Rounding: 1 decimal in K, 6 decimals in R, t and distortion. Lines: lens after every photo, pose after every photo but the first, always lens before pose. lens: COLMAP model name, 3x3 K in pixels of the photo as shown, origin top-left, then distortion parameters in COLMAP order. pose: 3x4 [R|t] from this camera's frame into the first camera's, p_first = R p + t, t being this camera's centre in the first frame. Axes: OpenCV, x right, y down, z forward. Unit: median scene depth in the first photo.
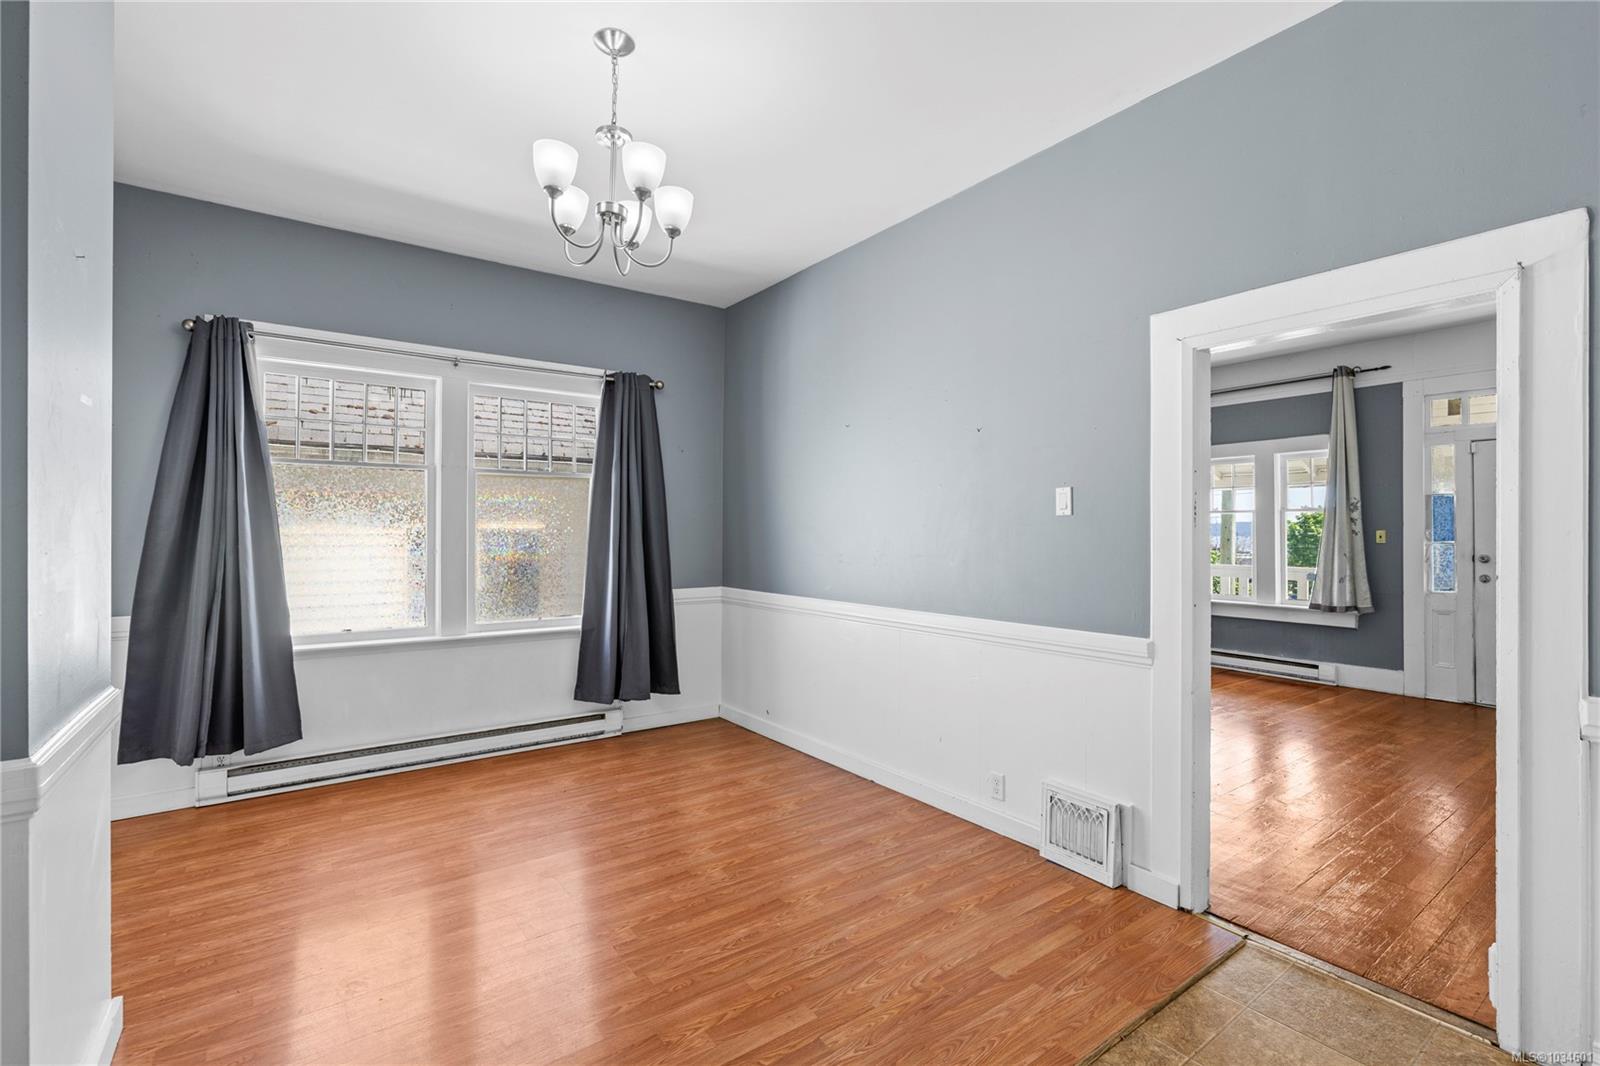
lens RADIAL K [[728.9, 0, 800.0], [0, 728.9, 533.0], [0, 0, 1]] dist [-0.001490, -0.000052]
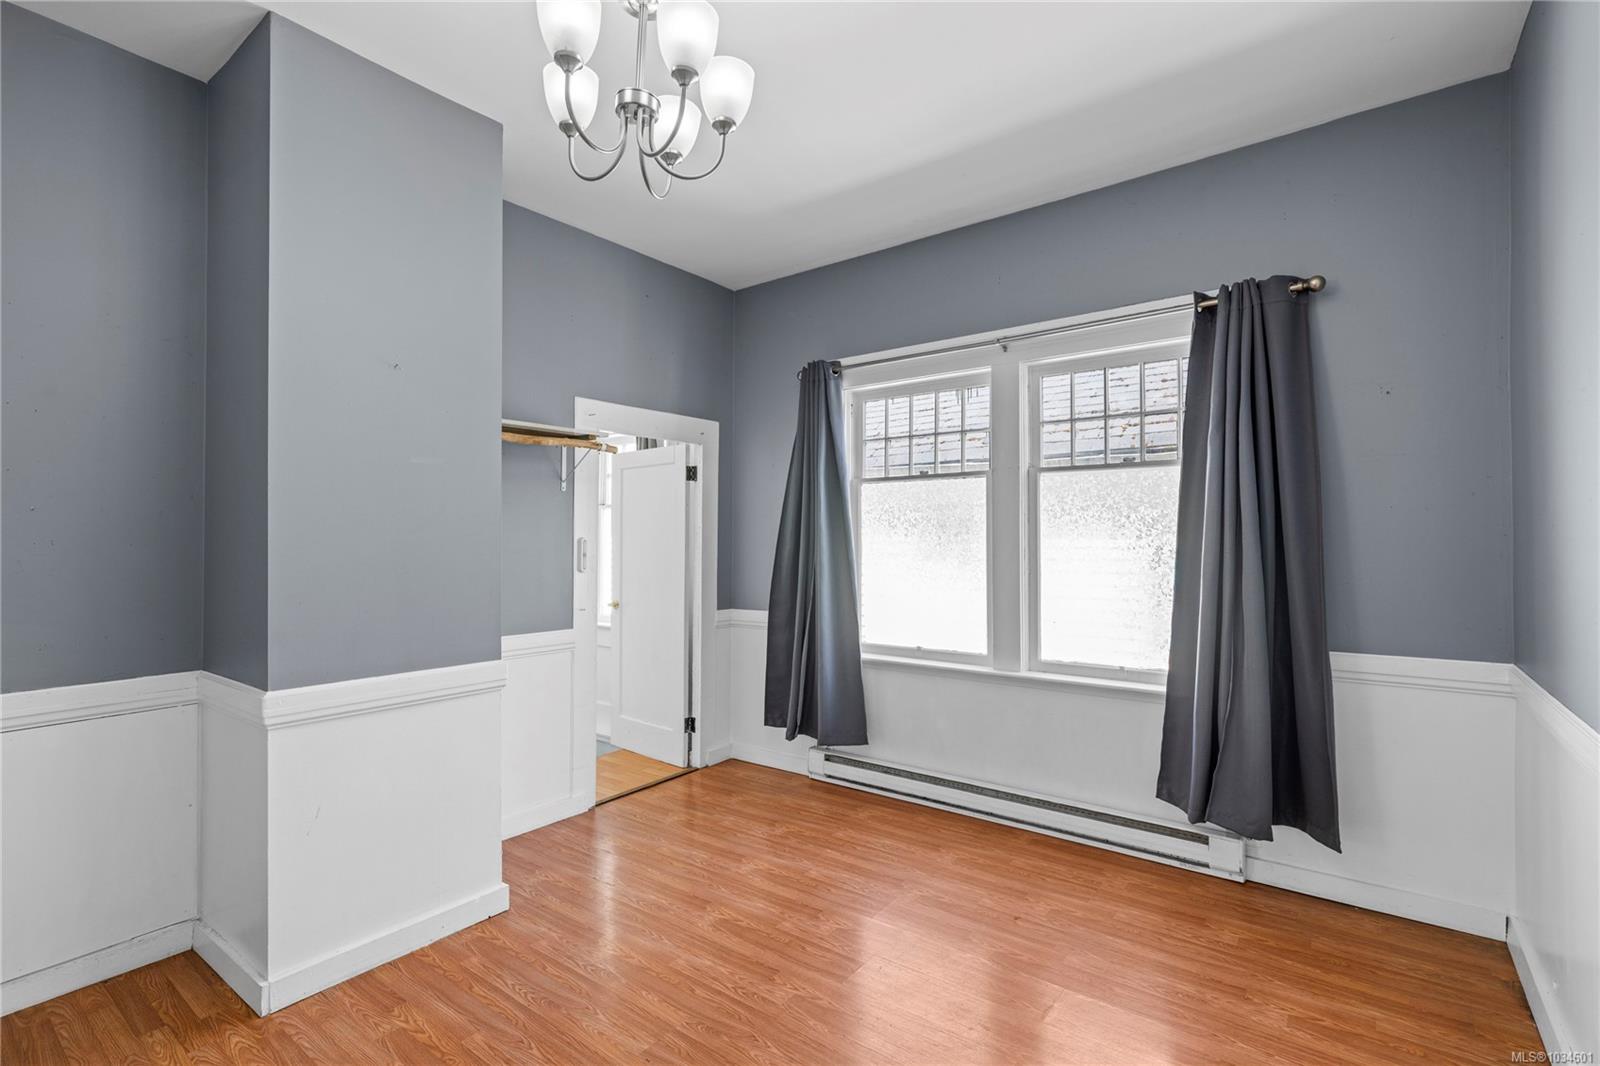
lens RADIAL K [[728.9, 0, 800.0], [0, 728.9, 533.0], [0, 0, 1]] dist [-0.001490, -0.000052]
pose [[0.289027, -0.015919, -0.957189, 0.269522], [-0.001654, 0.999852, -0.017128, -0.002337], [0.957320, 0.006534, 0.288958, 0.551131]]
